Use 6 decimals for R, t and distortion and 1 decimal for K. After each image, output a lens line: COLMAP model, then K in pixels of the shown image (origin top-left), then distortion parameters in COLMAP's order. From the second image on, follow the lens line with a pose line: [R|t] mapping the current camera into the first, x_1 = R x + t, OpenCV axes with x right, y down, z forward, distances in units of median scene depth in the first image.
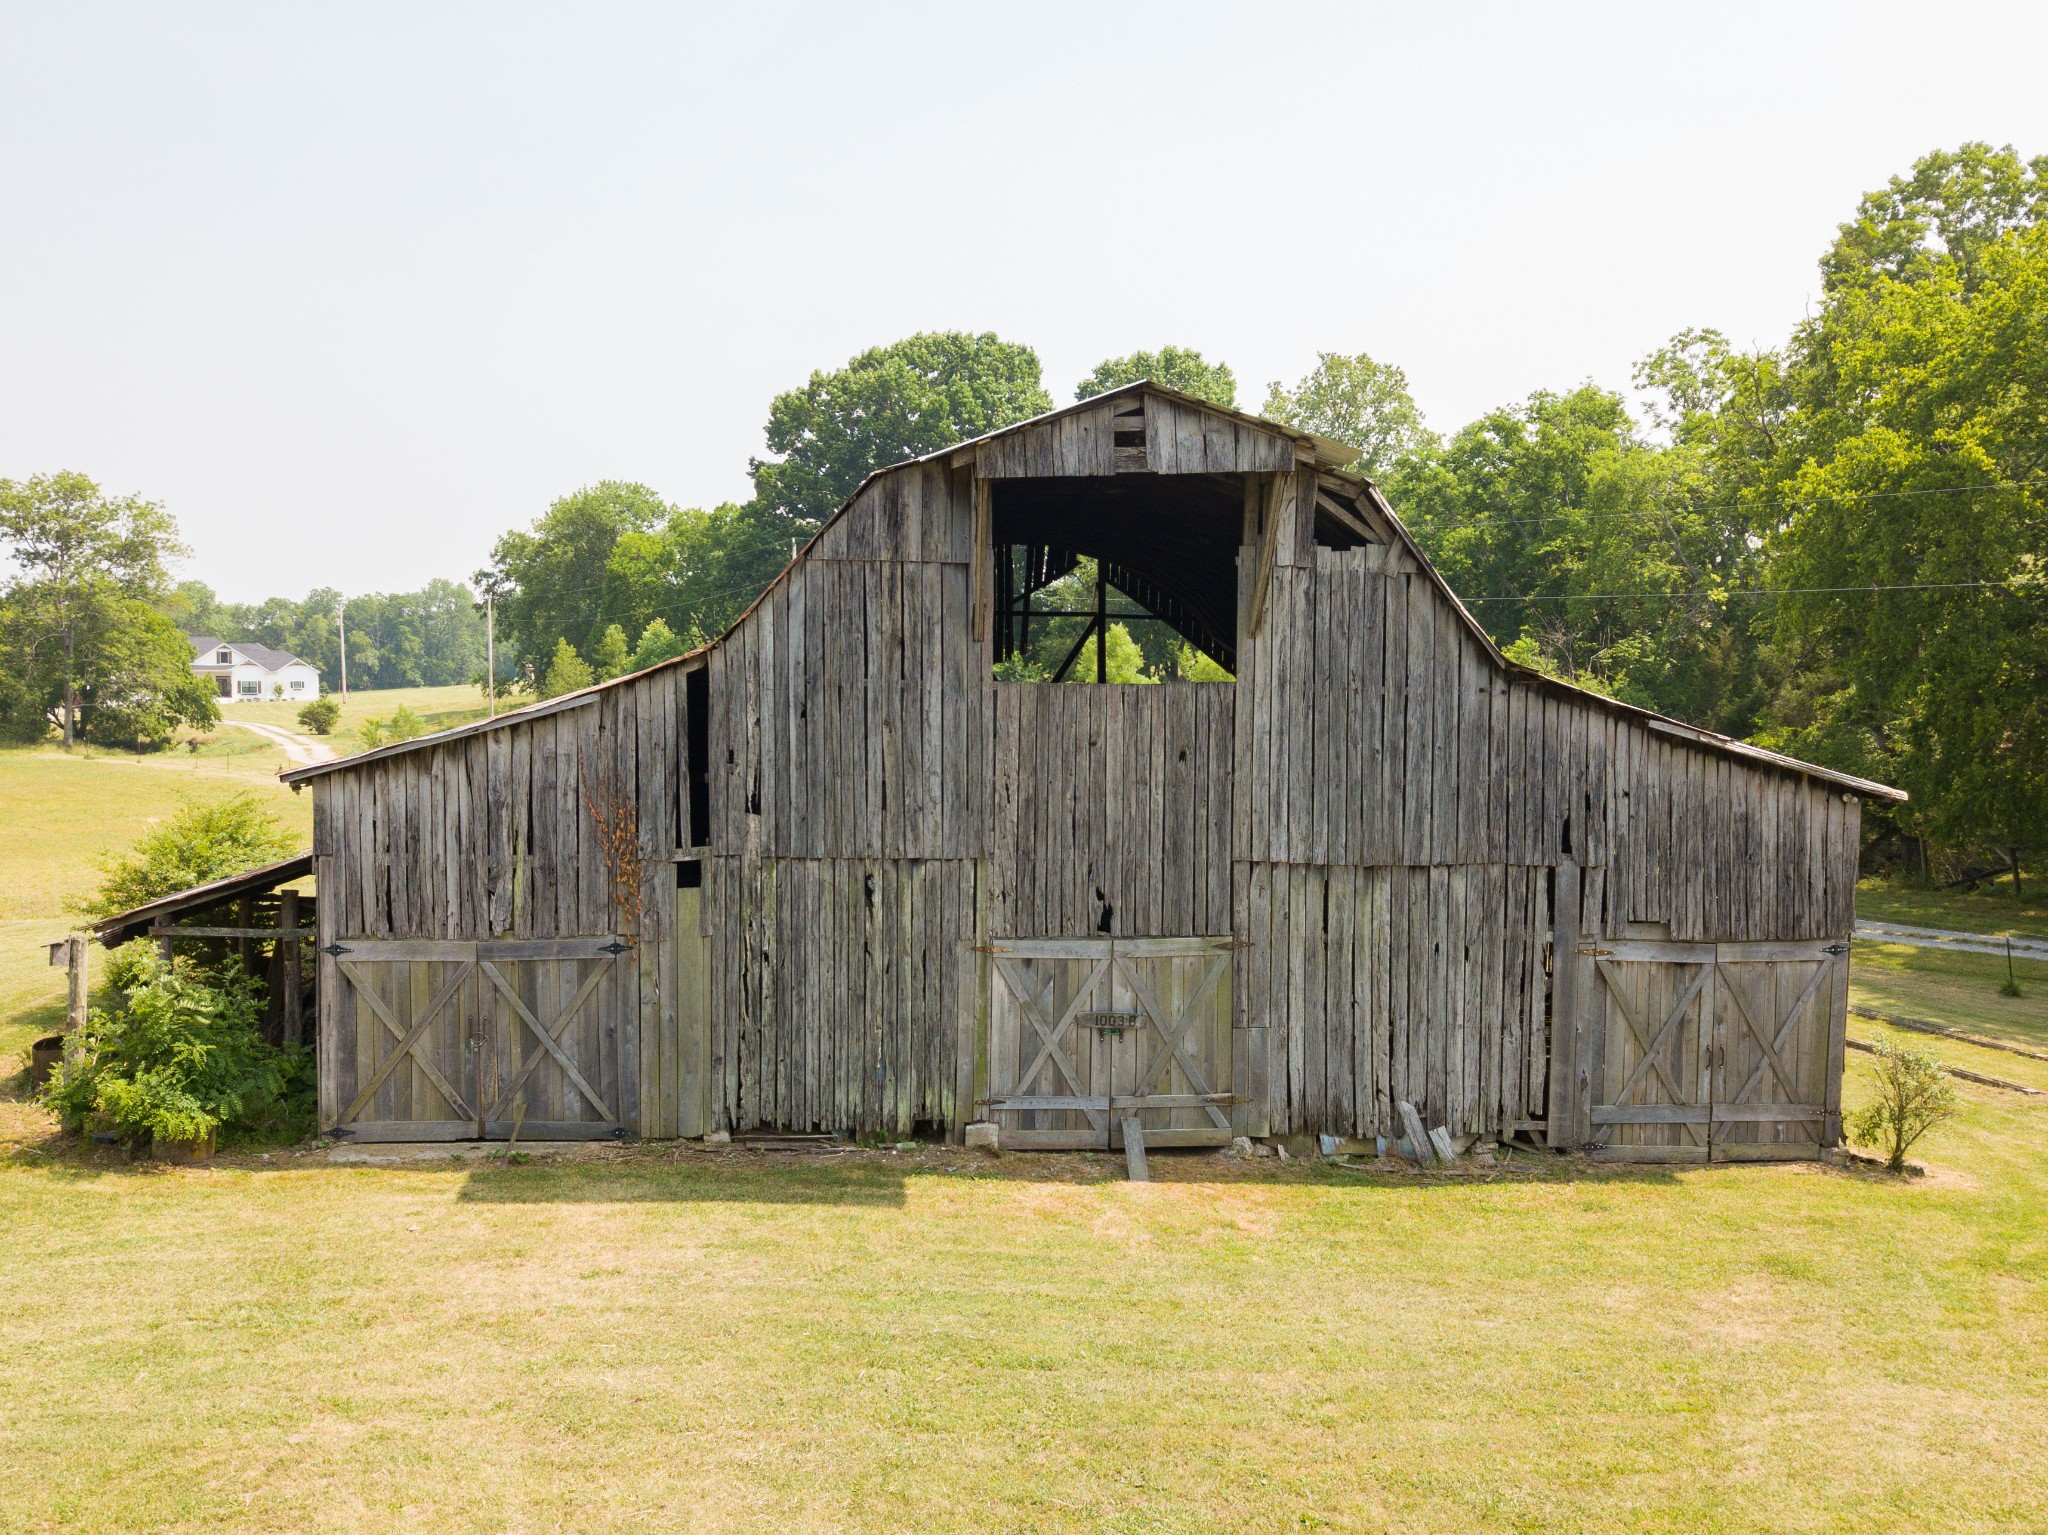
lens RADIAL K [[1803.3, 0, 1024.0], [0, 1803.3, 767.5], [0, 0, 1]] dist [0.020759, -0.007633]
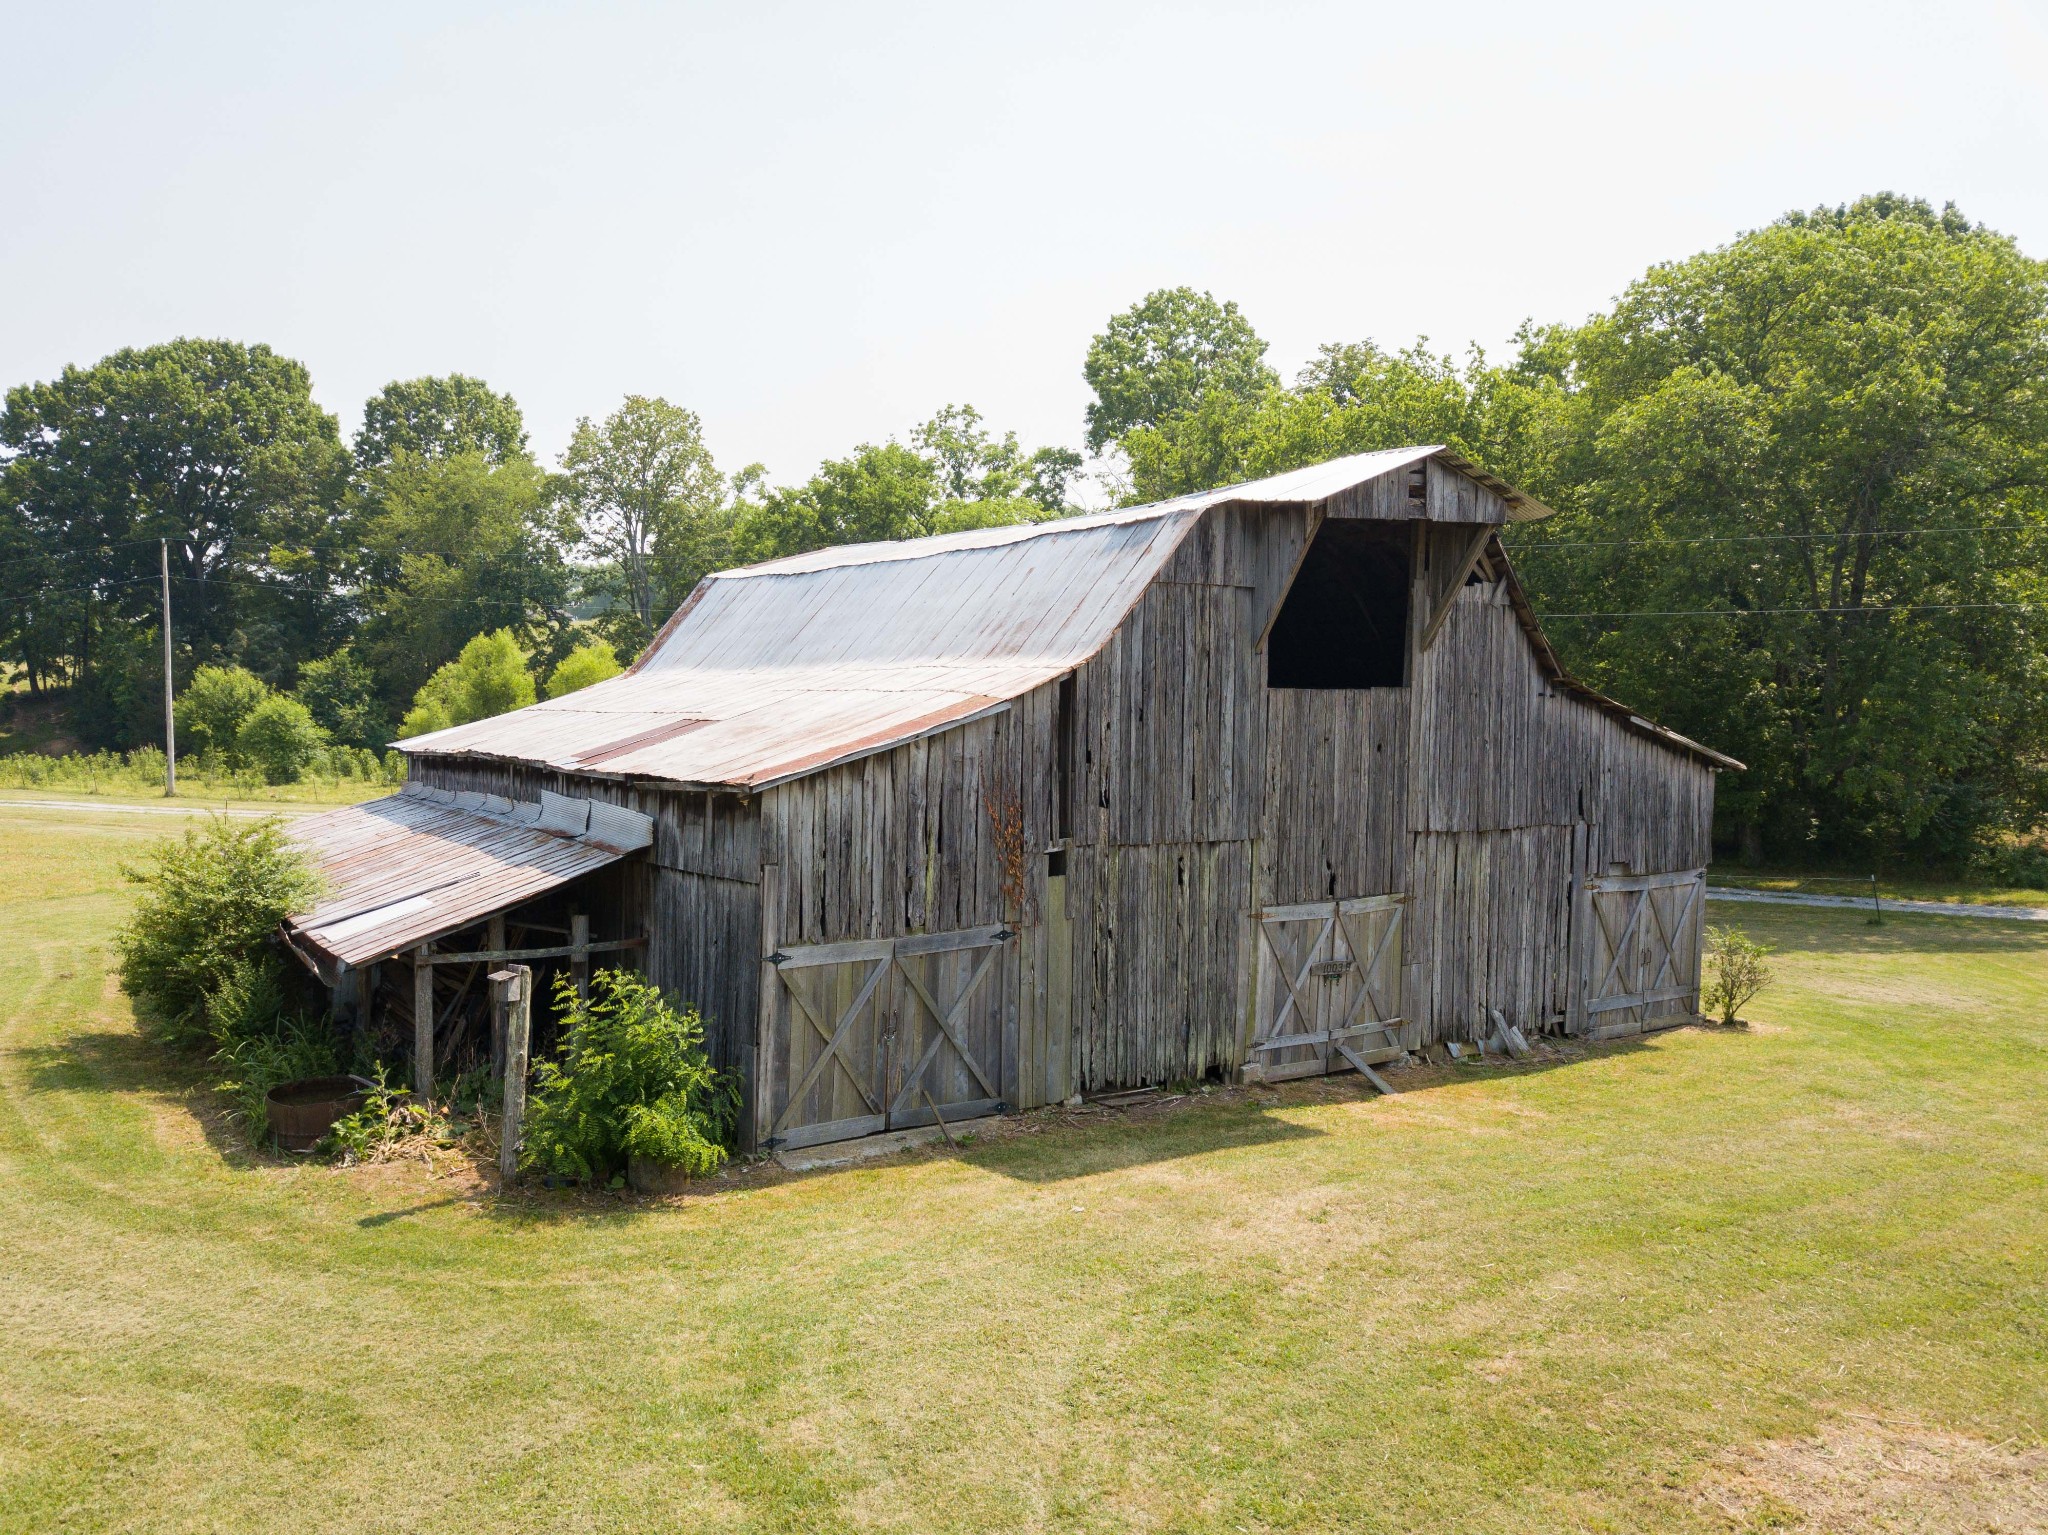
lens RADIAL K [[1547.1, 0, 944.0], [0, 1547.1, 756.1], [0, 0, 1]] dist [0.120675, -0.341221]
pose [[0.885776, -0.021169, 0.463629, -0.670110], [0.020695, 0.999767, 0.006110, -0.013709], [-0.463651, 0.004183, 0.886008, 0.189496]]
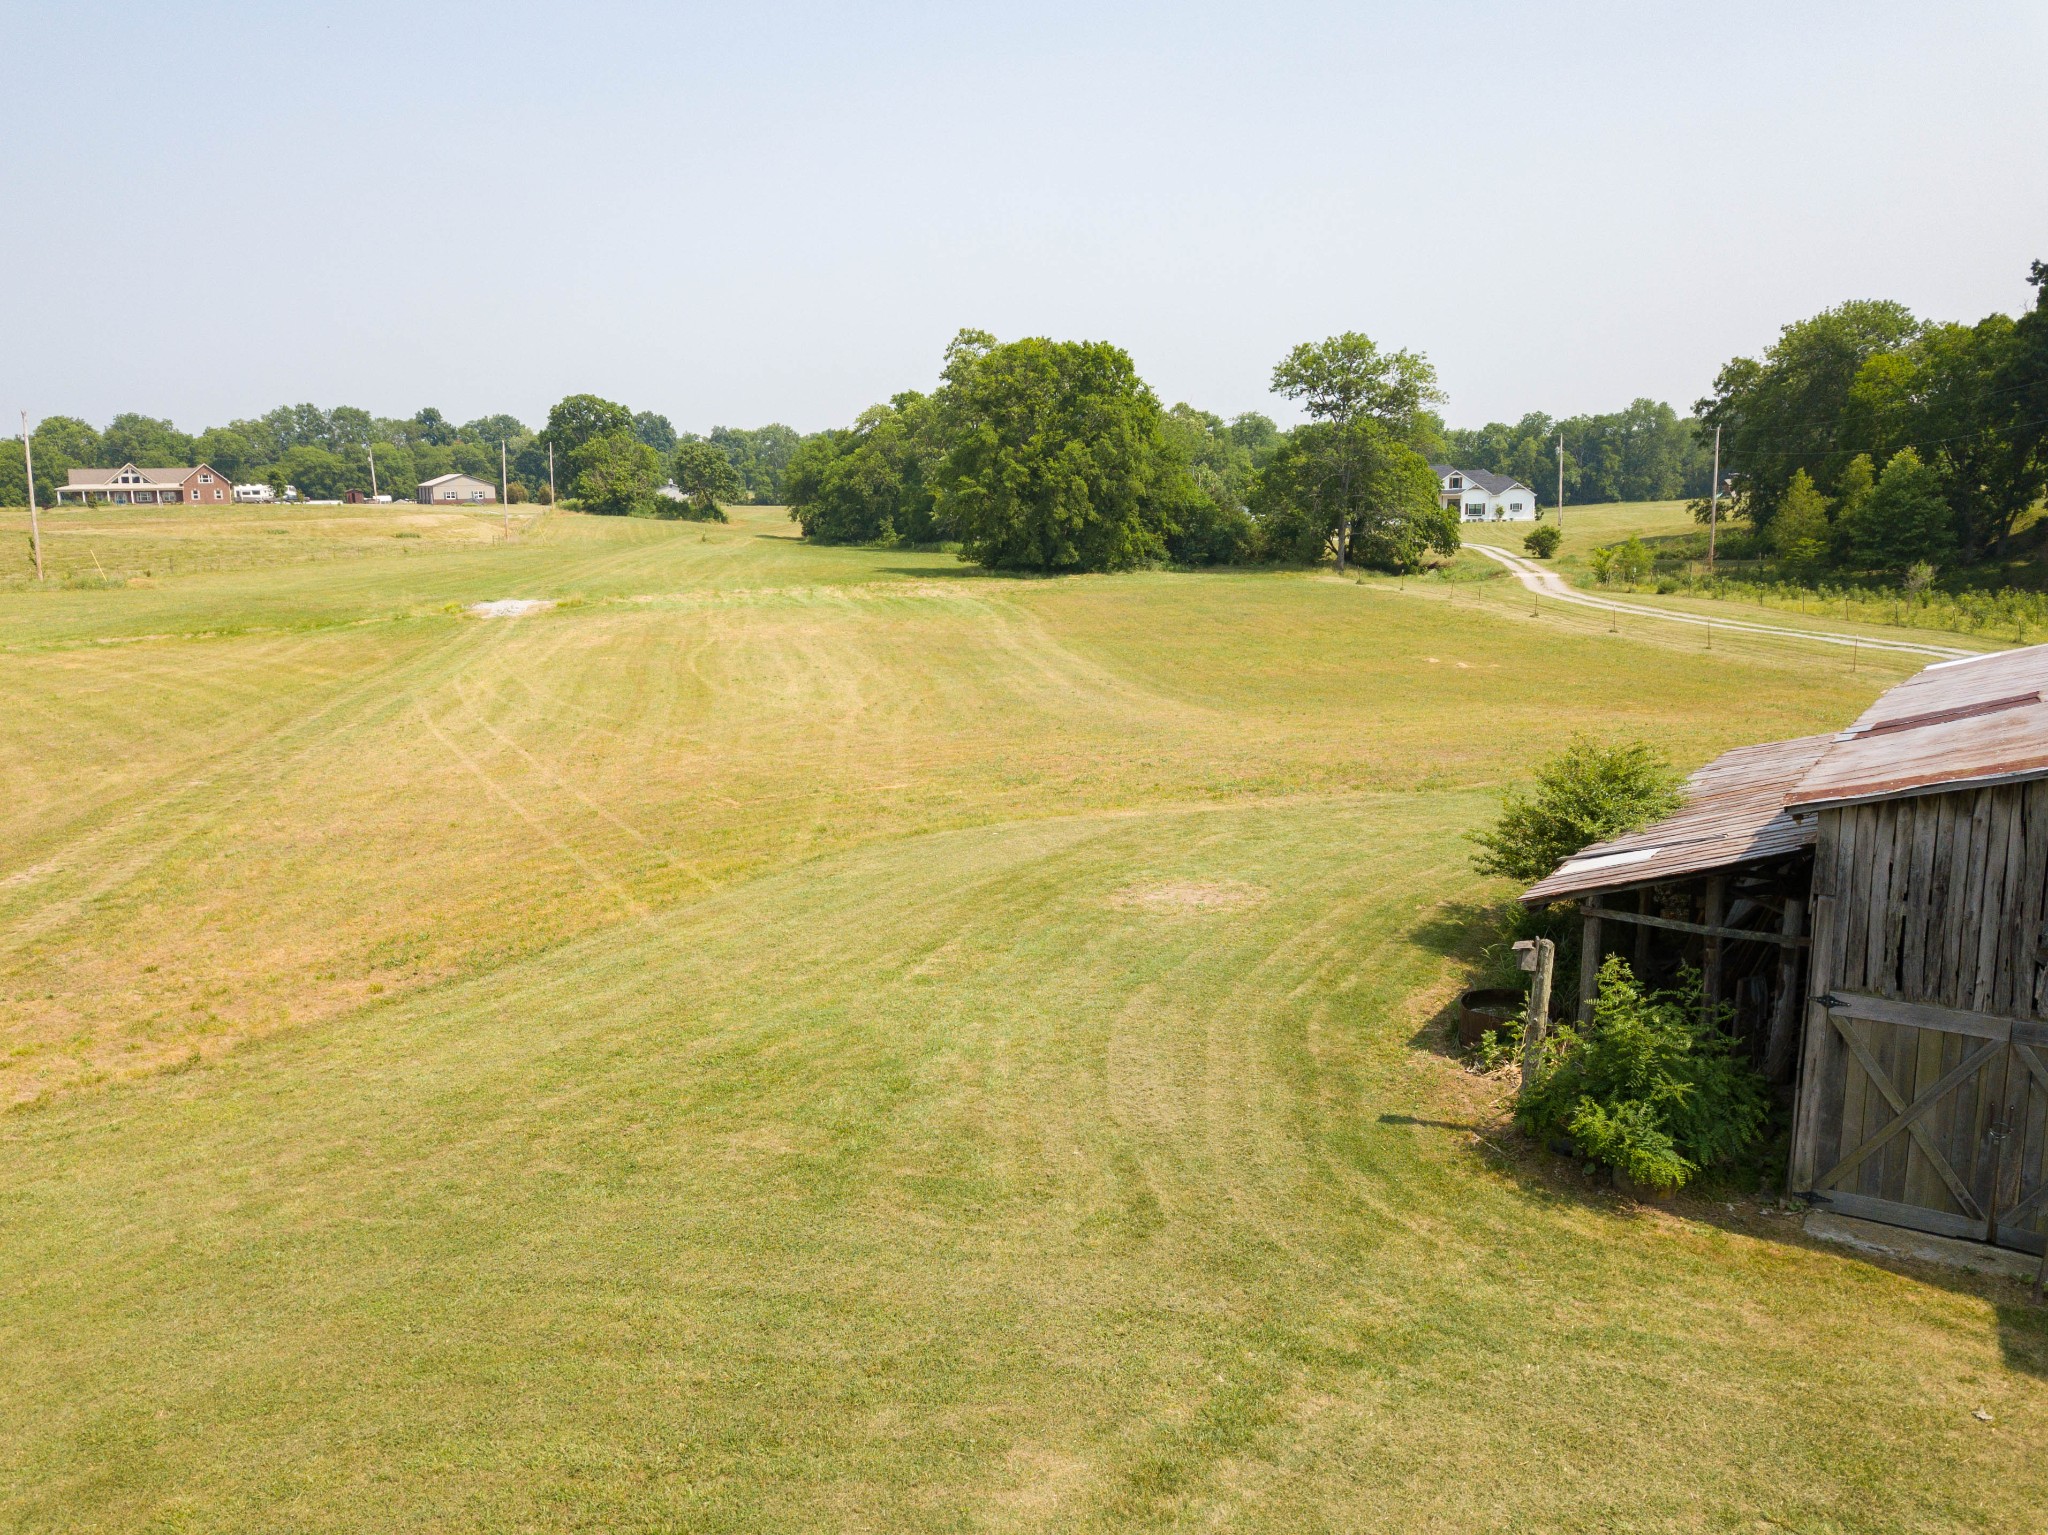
lens RADIAL K [[1615.0, 0, 1024.0], [0, 1615.0, 767.5], [0, 0, 1]] dist [0.005220, 0.004320]
pose [[0.790499, 0.093941, -0.605217, -0.216377], [-0.017822, 0.991277, 0.130587, -0.103875], [0.612205, -0.092443, 0.785277, 0.147118]]
